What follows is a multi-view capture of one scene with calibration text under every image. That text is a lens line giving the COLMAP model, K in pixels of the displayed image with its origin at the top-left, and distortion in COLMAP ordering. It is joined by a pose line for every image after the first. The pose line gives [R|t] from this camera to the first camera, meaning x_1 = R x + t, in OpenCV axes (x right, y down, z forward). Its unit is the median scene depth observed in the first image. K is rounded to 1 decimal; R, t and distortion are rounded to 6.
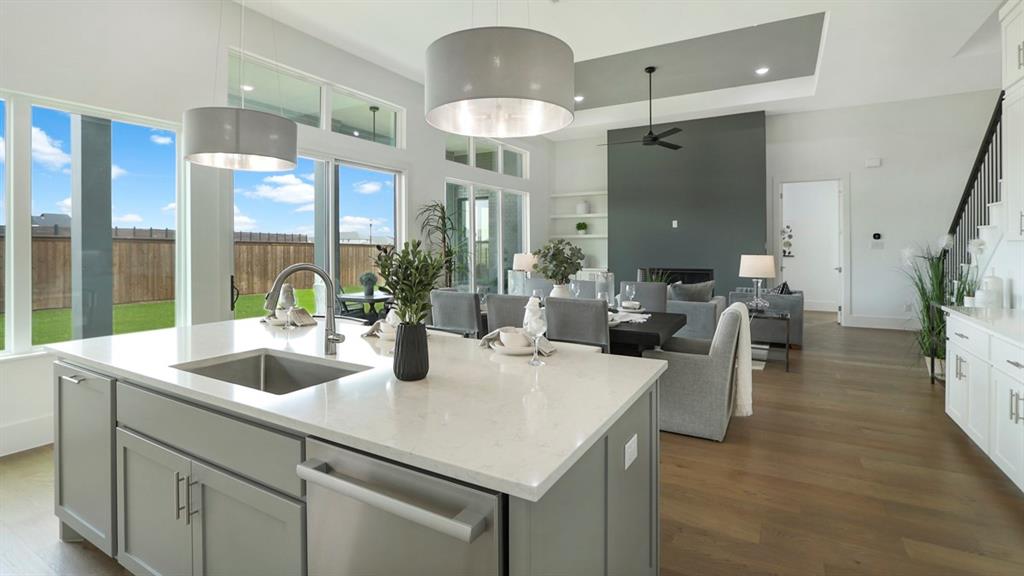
lens RADIAL K [[464.8, 0, 510.4], [0, 464.8, 249.3], [0, 0, 1]] dist [-0.001298, -0.000148]
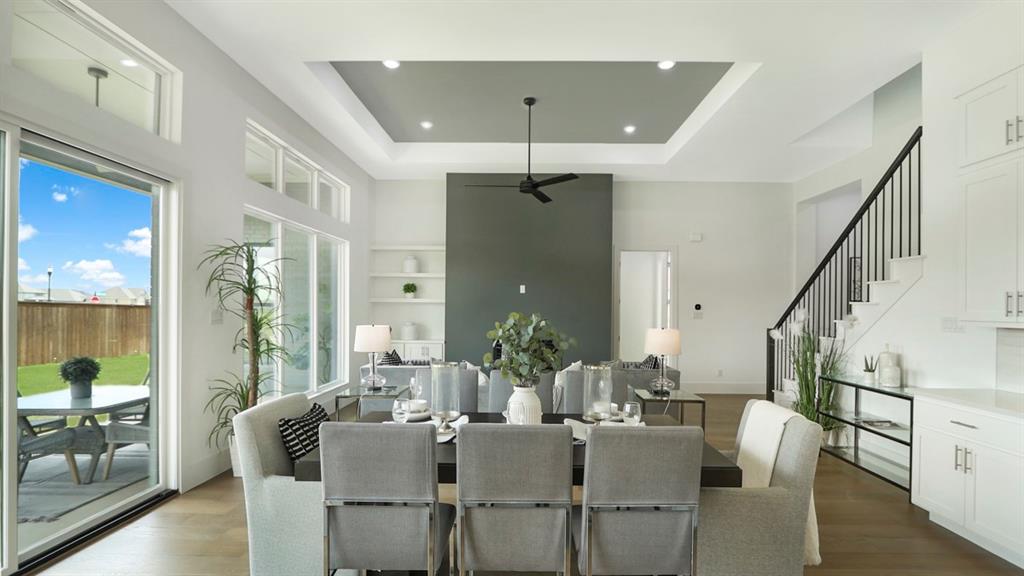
lens RADIAL K [[487.3, 0, 515.1], [0, 487.3, 310.0], [0, 0, 1]] dist [-0.010357, -0.000171]
pose [[0.885693, 0.011479, 0.464130, -0.107373], [-0.009786, 0.999934, -0.006057, -0.011394], [-0.464169, 0.000823, 0.885746, 0.230211]]
